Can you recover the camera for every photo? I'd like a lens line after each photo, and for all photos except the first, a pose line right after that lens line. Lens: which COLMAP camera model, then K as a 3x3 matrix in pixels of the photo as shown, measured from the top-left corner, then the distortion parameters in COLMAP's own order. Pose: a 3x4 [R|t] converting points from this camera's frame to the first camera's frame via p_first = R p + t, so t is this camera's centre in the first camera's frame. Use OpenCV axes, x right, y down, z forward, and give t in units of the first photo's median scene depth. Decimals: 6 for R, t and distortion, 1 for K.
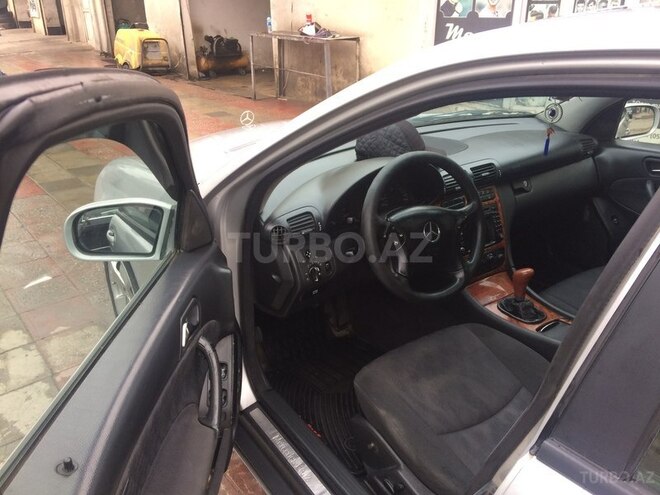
lens RADIAL K [[548.1, 0, 329.2], [0, 548.1, 246.2], [0, 0, 1]] dist [0.089500, -0.104677]
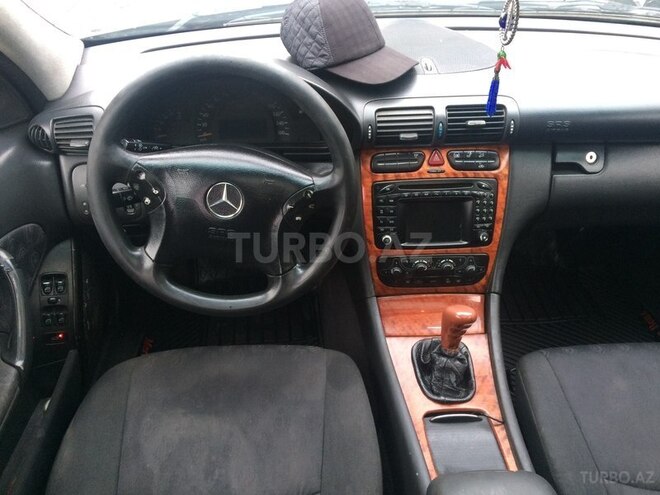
lens RADIAL K [[548.1, 0, 330.0], [0, 548.1, 249.1], [0, 0, 1]] dist [0.089500, -0.104677]
pose [[0.842492, 0.338048, -0.419440, 0.435758], [-0.225556, 0.928426, 0.295211, -0.144768], [0.489215, -0.154106, 0.858441, 0.444062]]
